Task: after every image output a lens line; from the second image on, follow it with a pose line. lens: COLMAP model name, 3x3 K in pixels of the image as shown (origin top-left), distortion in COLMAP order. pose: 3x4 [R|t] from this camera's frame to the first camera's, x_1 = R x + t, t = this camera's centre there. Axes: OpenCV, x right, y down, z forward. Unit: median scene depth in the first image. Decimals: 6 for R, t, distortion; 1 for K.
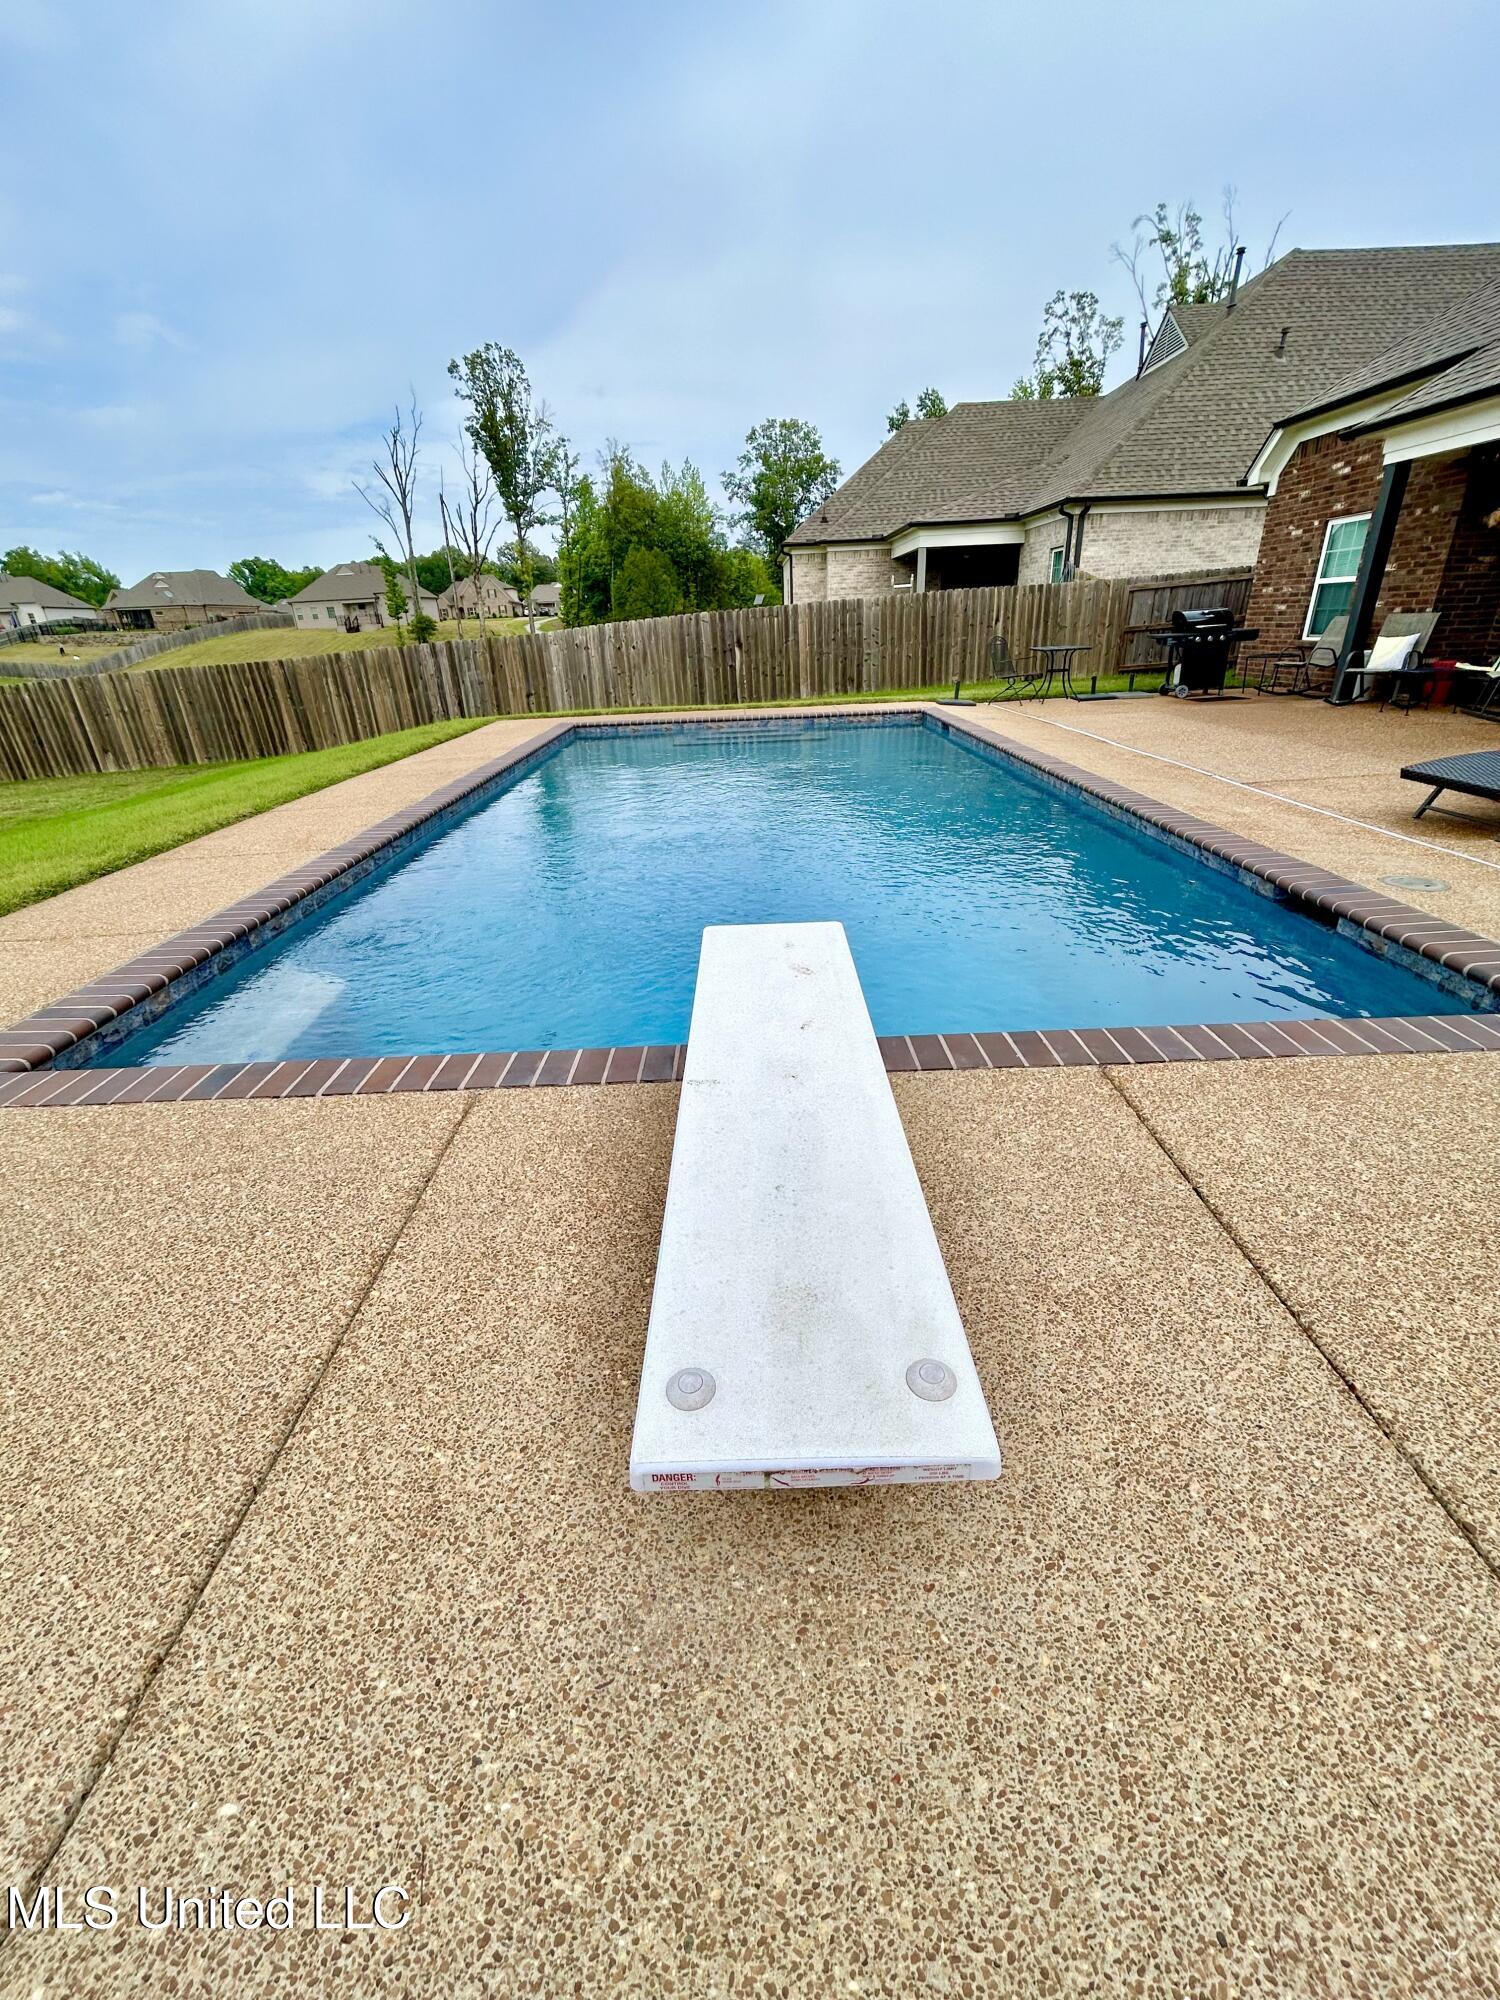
lens RADIAL K [[806.4, 0, 757.1], [0, 806.4, 1005.8], [0, 0, 1]] dist [-0.005677, 0.000404]
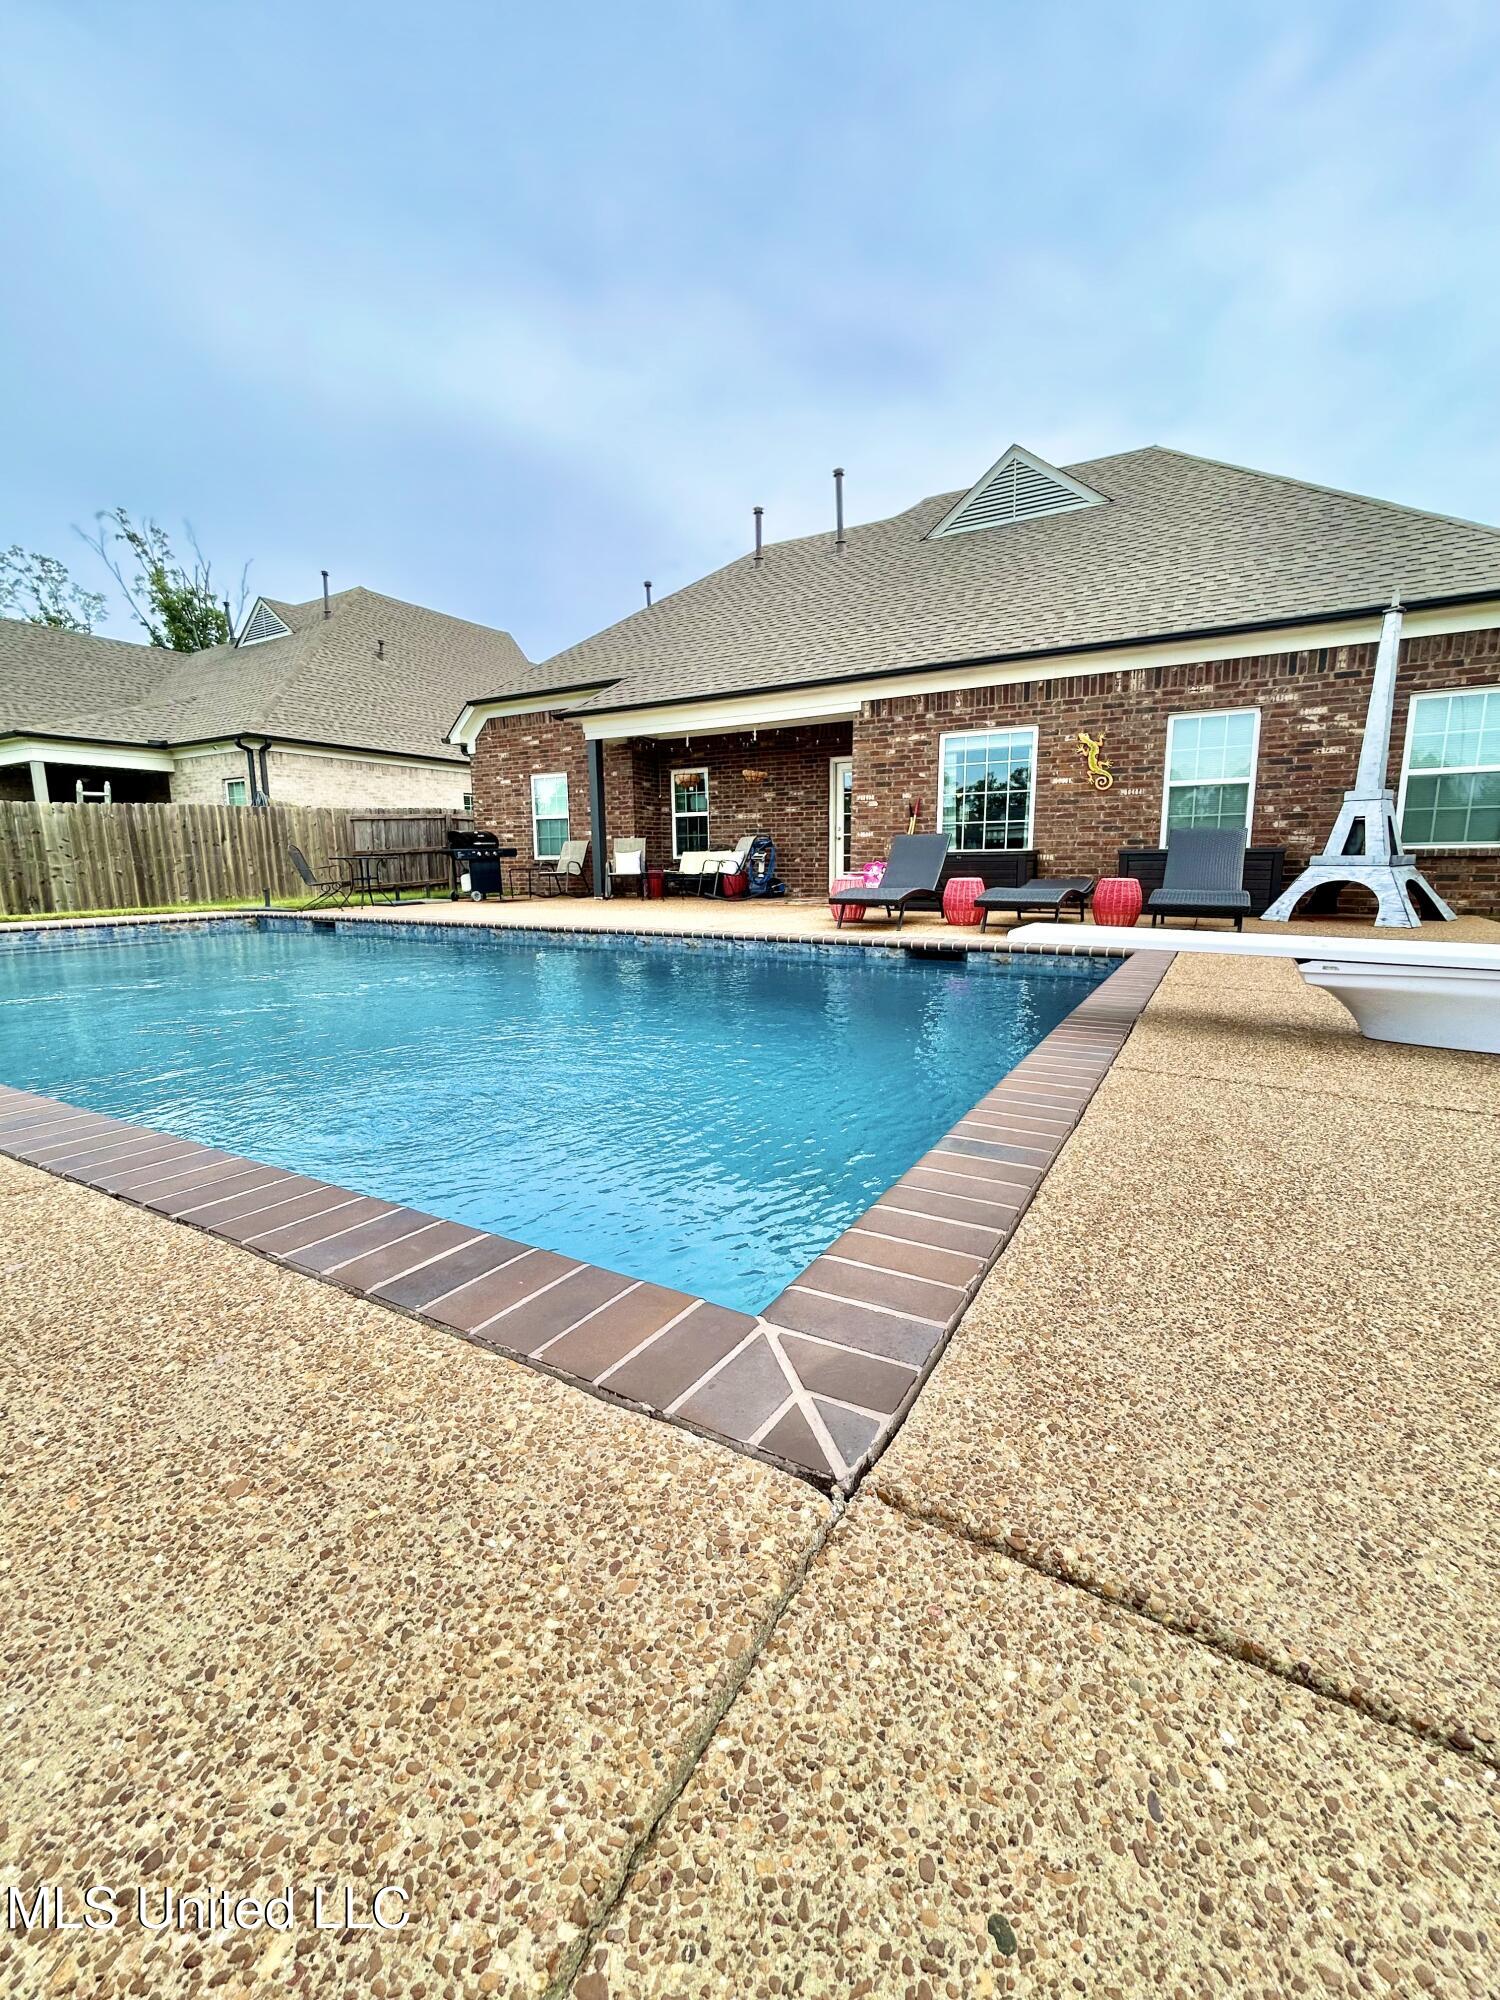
lens RADIAL K [[806.4, 0, 755.7], [0, 806.4, 1001.4], [0, 0, 1]] dist [-0.005677, 0.000404]
pose [[0.502705, -0.112487, 0.857108, -0.258104], [0.359180, 0.929040, -0.088737, -0.006558], [-0.786306, 0.352464, 0.507436, 0.151608]]
